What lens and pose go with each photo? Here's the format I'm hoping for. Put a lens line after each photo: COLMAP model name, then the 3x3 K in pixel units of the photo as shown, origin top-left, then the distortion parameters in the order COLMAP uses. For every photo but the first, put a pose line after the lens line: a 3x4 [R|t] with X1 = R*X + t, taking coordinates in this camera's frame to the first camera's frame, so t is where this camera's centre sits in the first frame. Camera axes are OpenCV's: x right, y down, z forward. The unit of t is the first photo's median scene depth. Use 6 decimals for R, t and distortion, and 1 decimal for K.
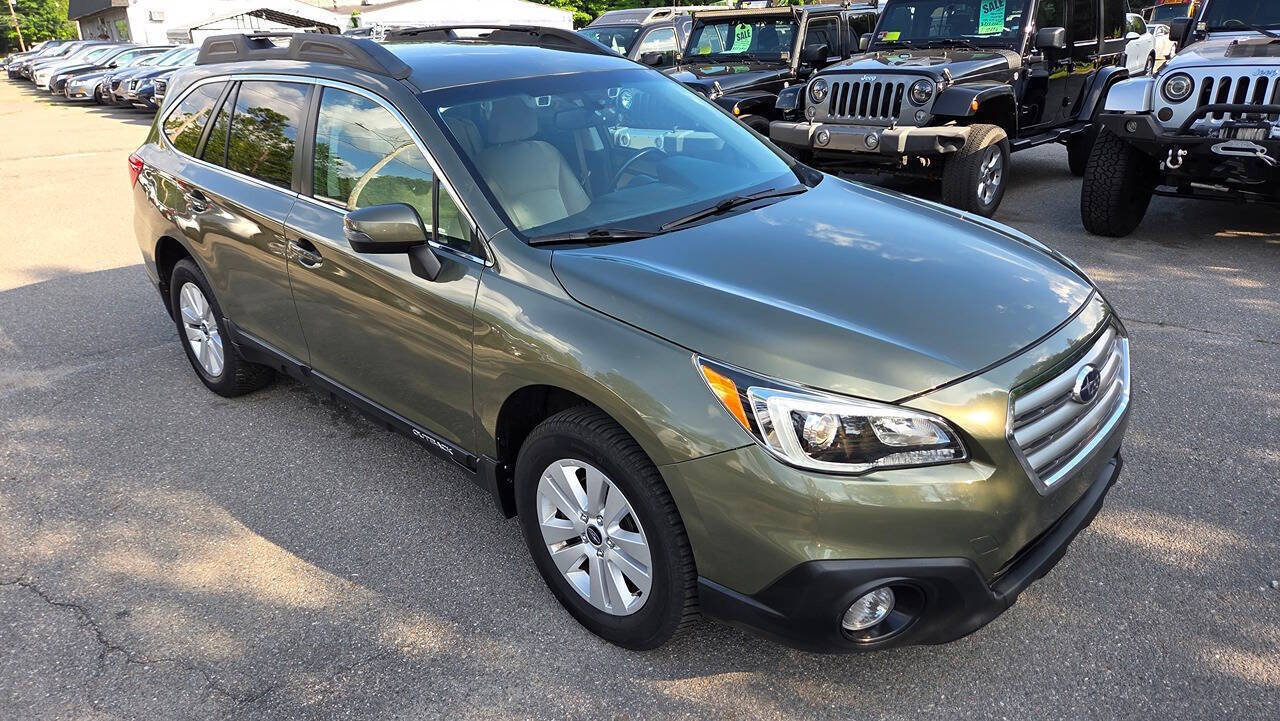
lens RADIAL K [[863.8, 0, 634.9], [0, 863.8, 337.6], [0, 0, 1]] dist [0.069678, -0.068989]
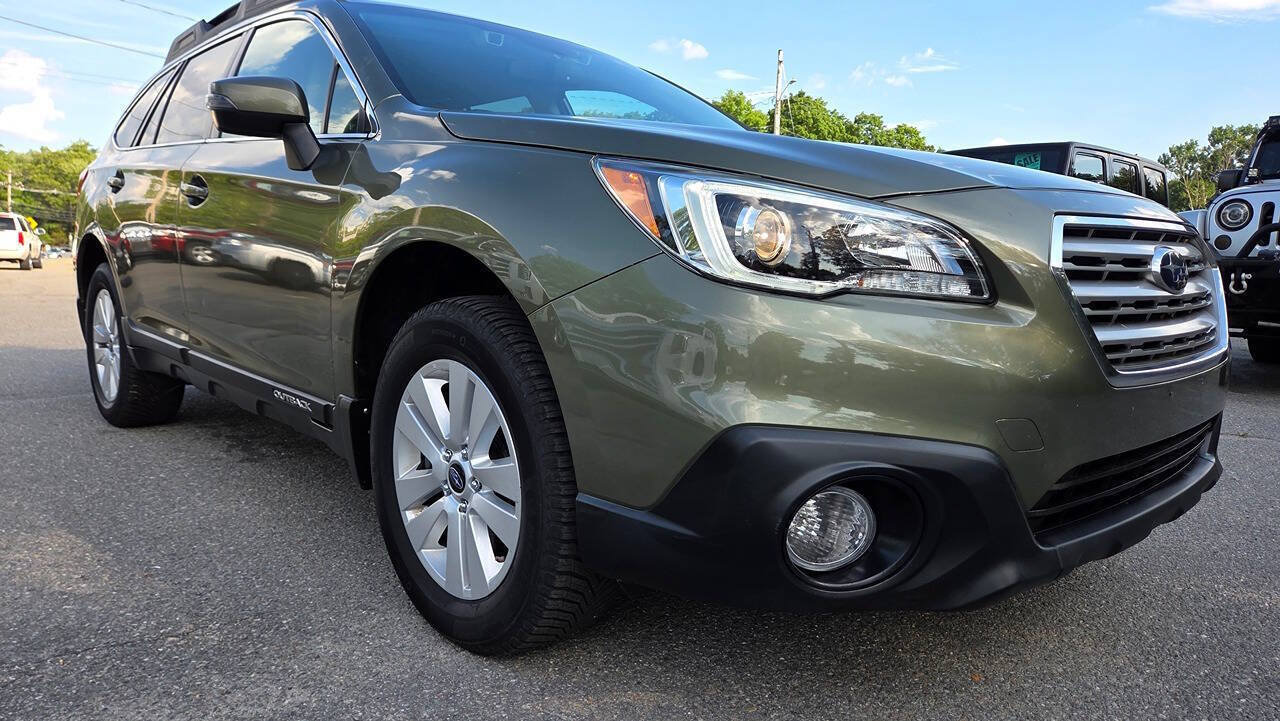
lens RADIAL K [[860.2, 0, 640.0], [0, 860.2, 360.5], [0, 0, 1]] dist [0.070738, -0.066983]
pose [[0.996855, 0.063527, -0.047367, 0.124680], [-0.072673, 0.971206, -0.226887, 0.278589], [0.031589, 0.229616, 0.972768, 0.301384]]
